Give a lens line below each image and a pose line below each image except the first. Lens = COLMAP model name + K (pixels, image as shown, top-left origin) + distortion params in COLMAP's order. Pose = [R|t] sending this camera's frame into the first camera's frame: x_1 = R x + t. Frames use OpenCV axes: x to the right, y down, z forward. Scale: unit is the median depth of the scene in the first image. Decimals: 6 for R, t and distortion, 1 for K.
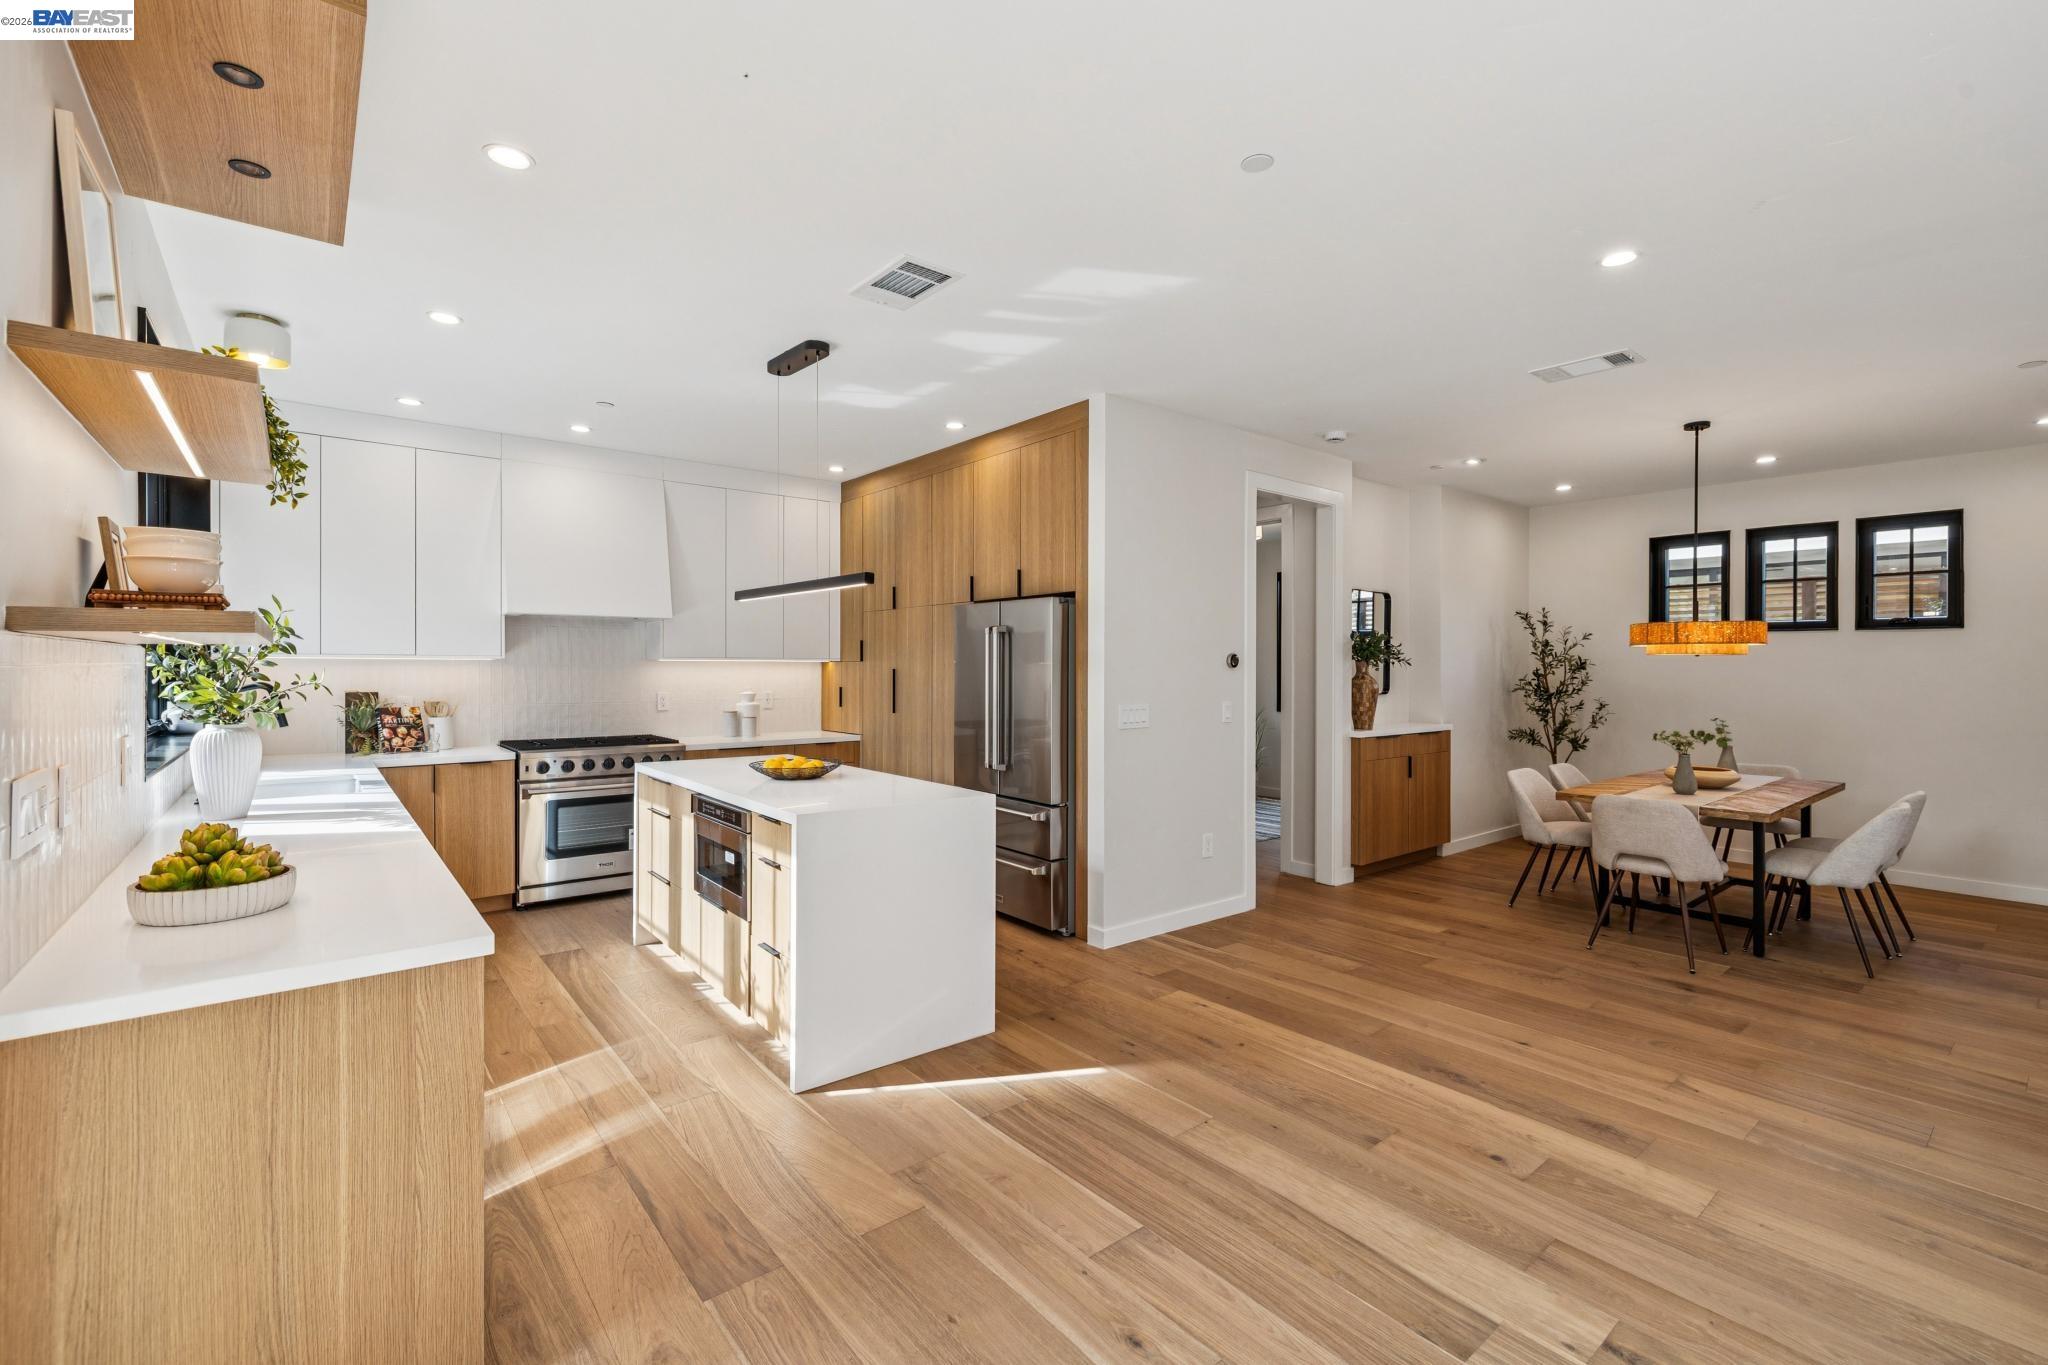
lens RADIAL K [[874.5, 0, 1032.5], [0, 874.5, 669.5], [0, 0, 1]] dist [0.003226, -0.000944]
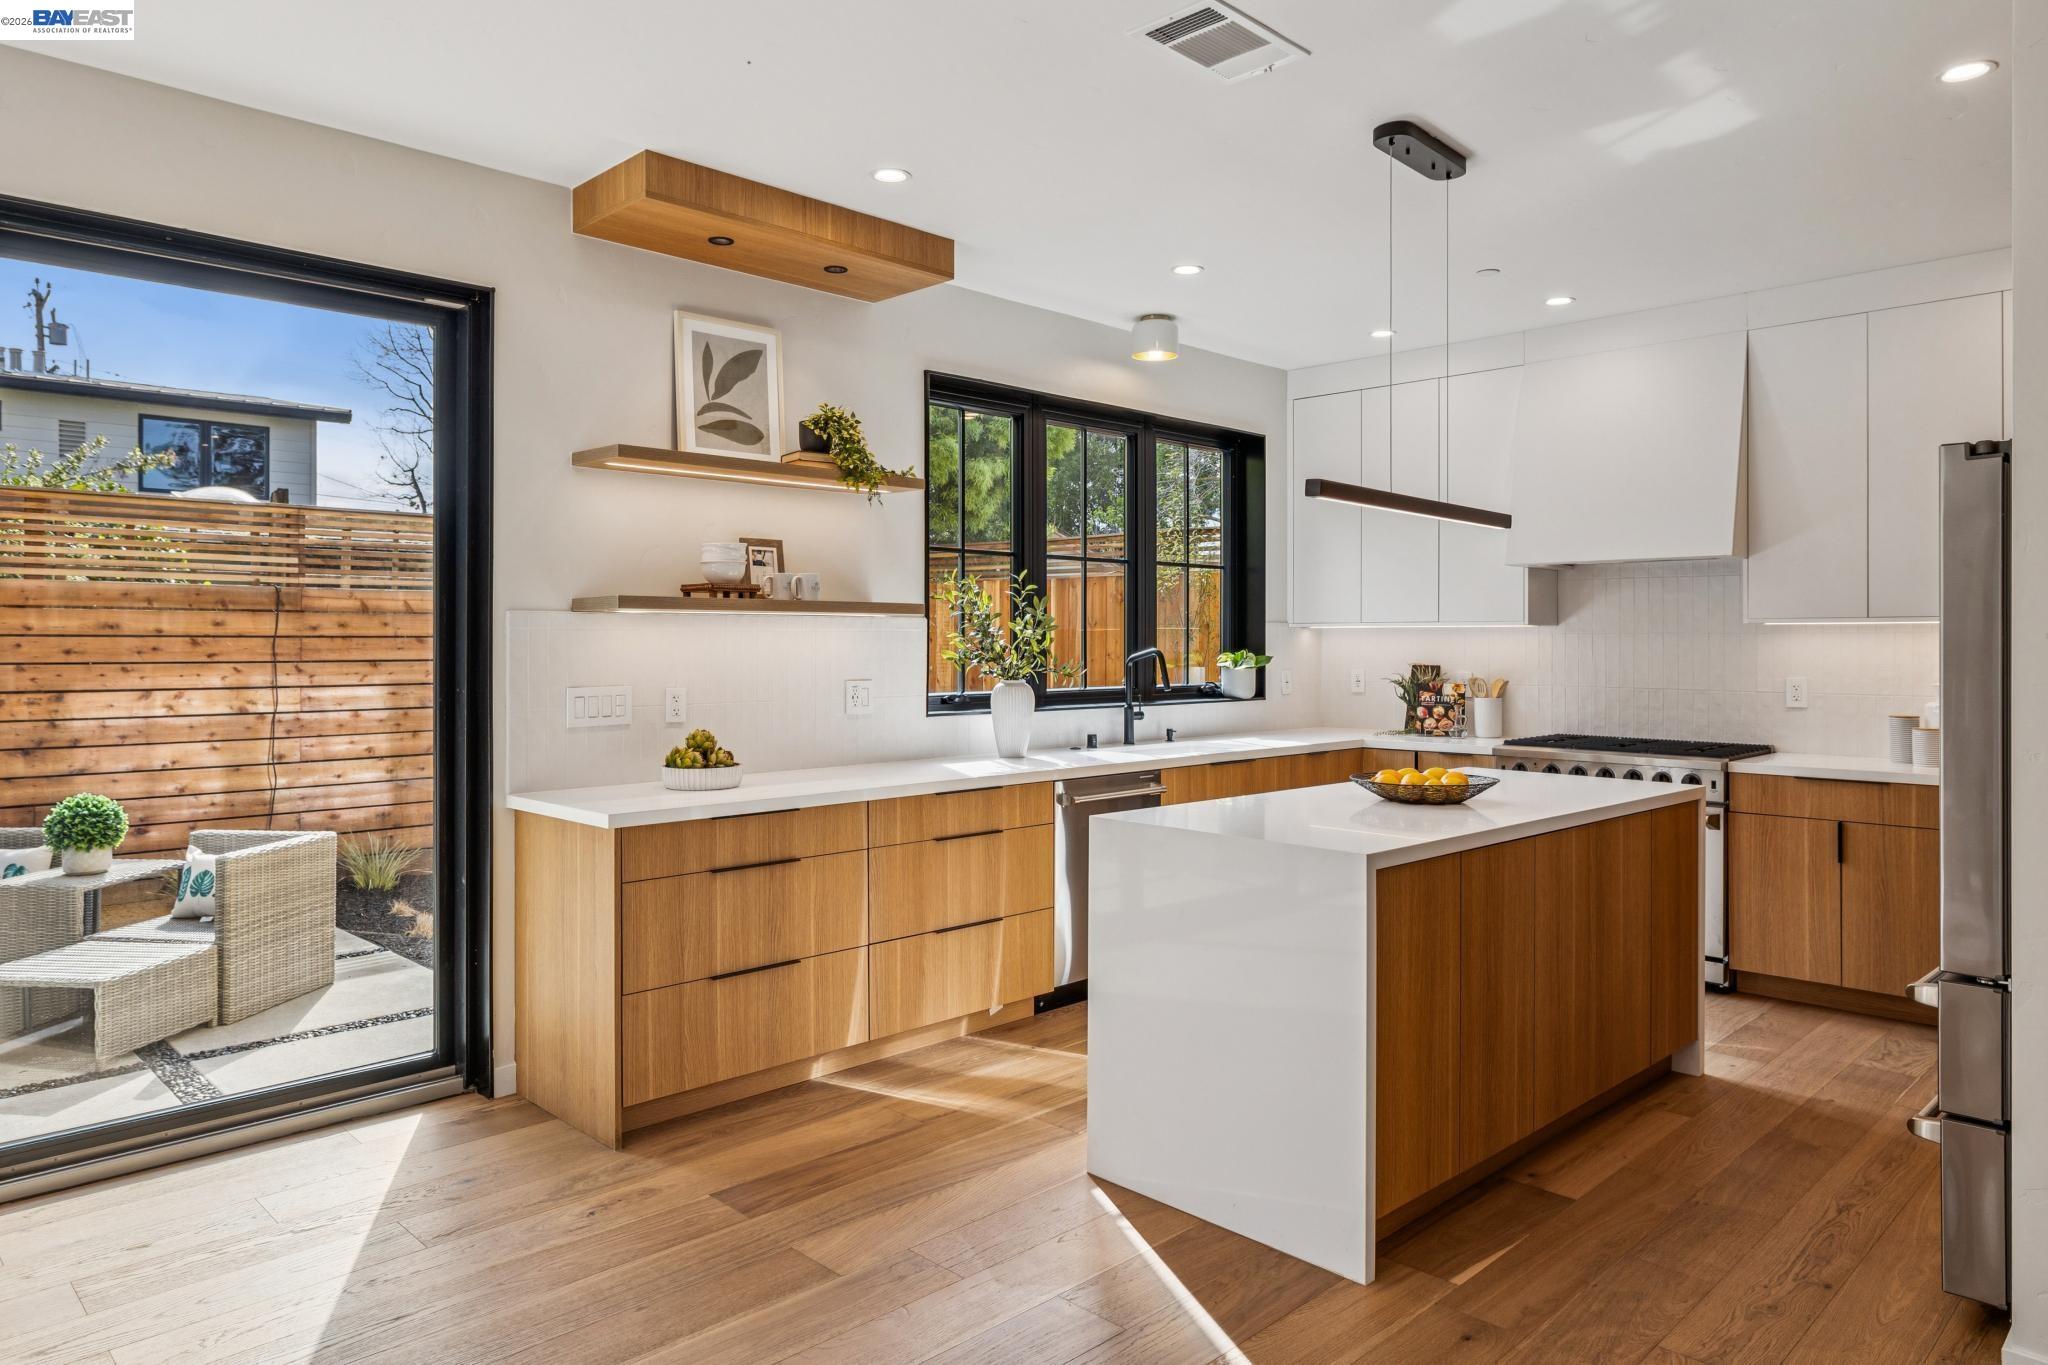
lens RADIAL K [[1303.5, 0, 1035.6], [0, 1303.5, 639.9], [0, 0, 1]] dist [-0.000994, 0.002773]
pose [[0.105134, -0.005349, -0.994444, 0.509778], [-0.002983, 0.999979, -0.005694, 0.008985], [0.994454, 0.003565, 0.105116, 0.477181]]
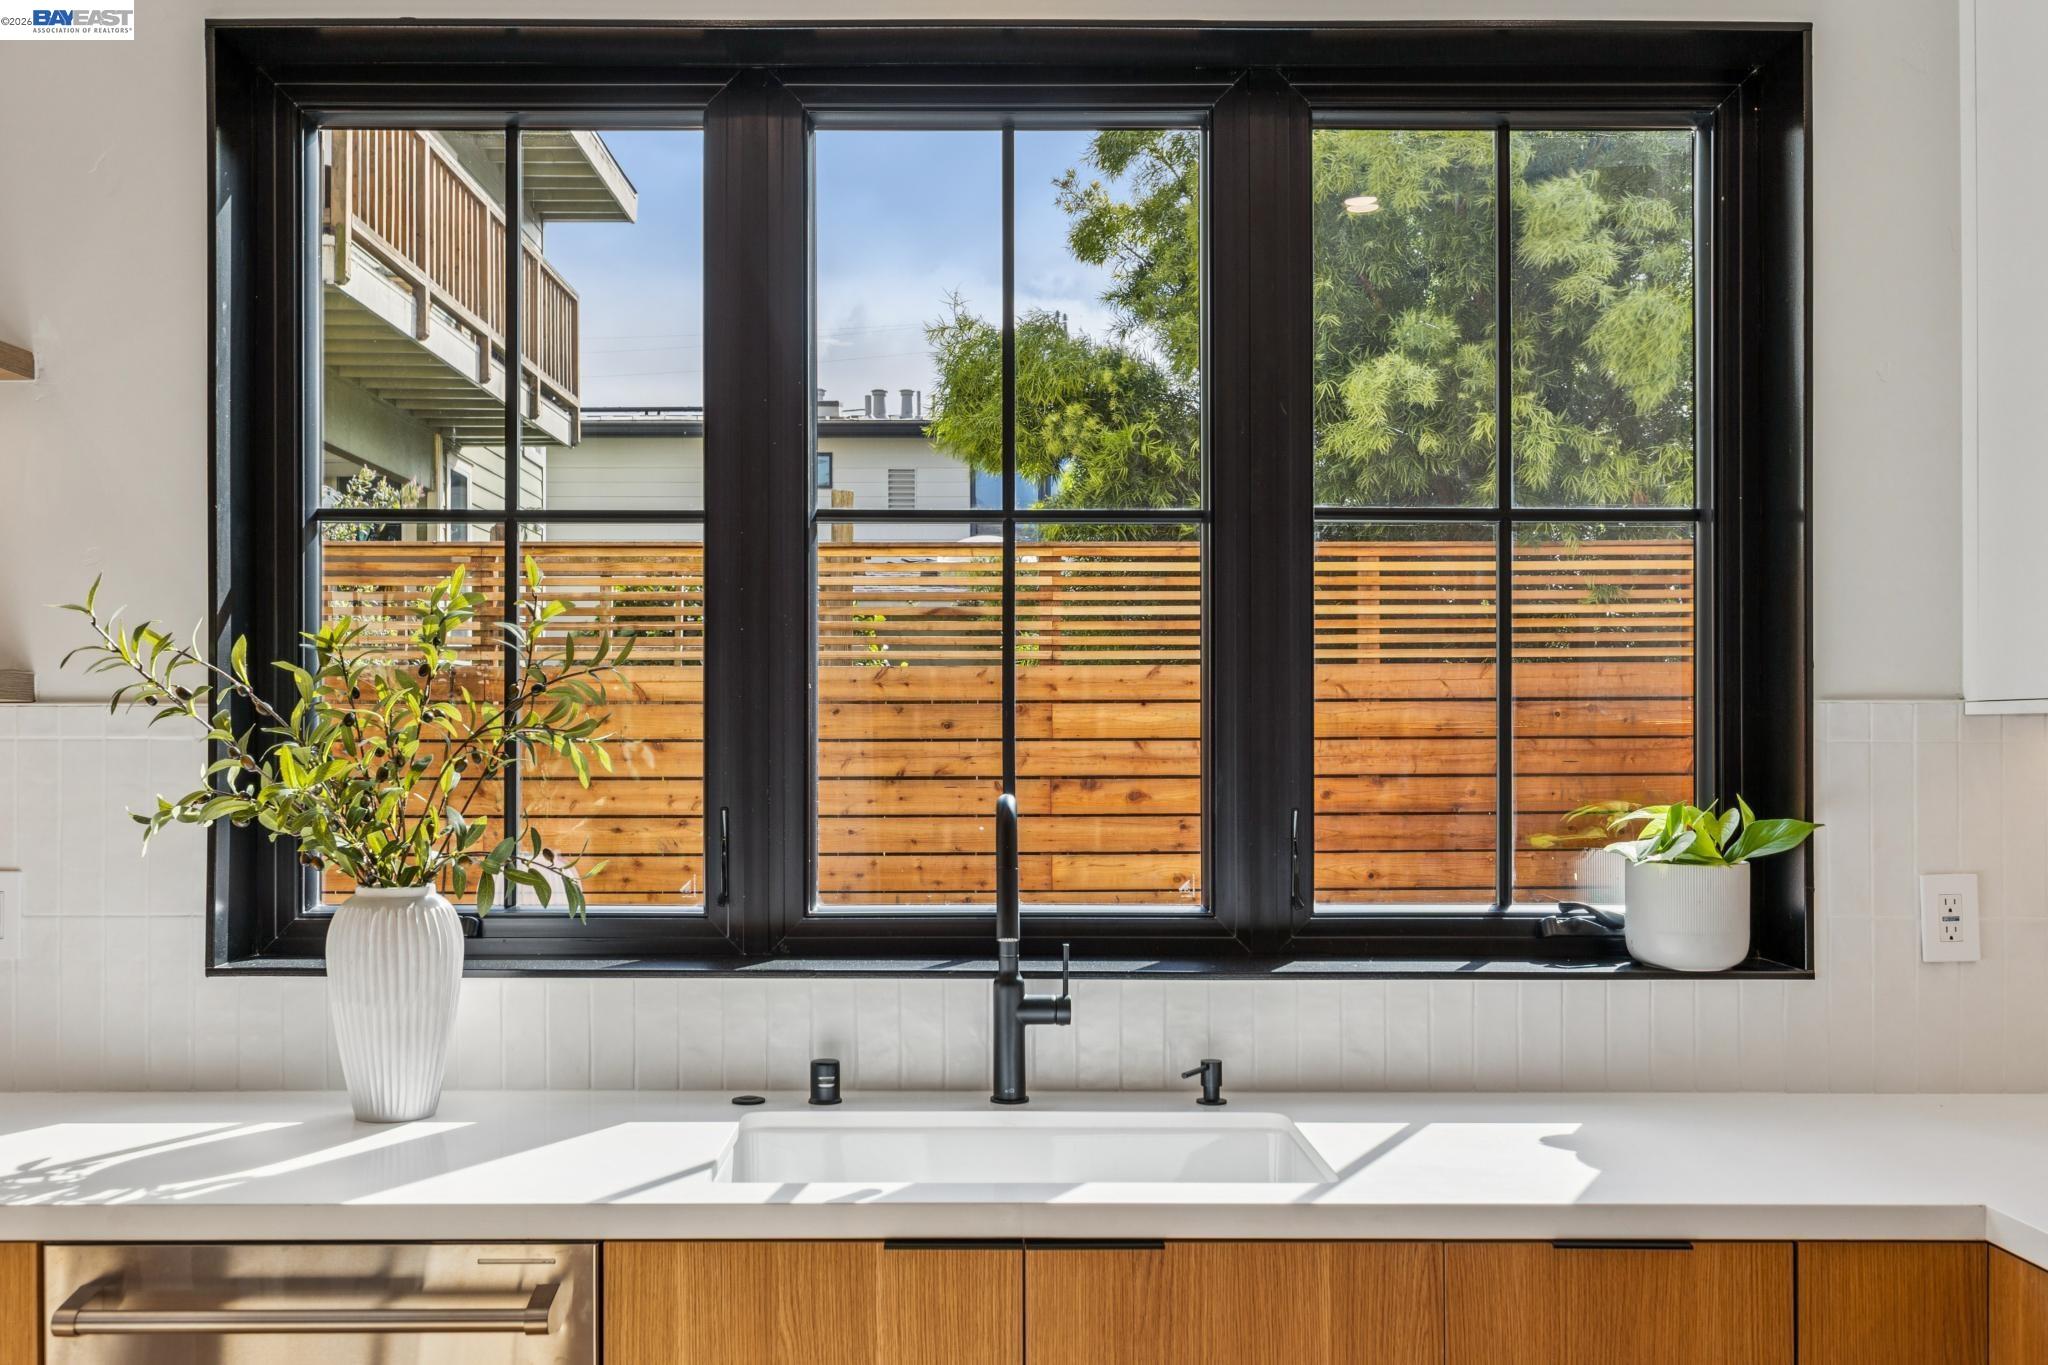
lens RADIAL K [[1870.3, 0, 982.0], [0, 1870.3, 732.1], [0, 0, 1]] dist [0.008674, 0.000000]
pose [[-0.628796, -0.005961, -0.777548, -0.232372], [-0.004876, 0.999981, -0.003723, -0.004602], [0.777555, 0.001450, -0.628813, 1.001611]]
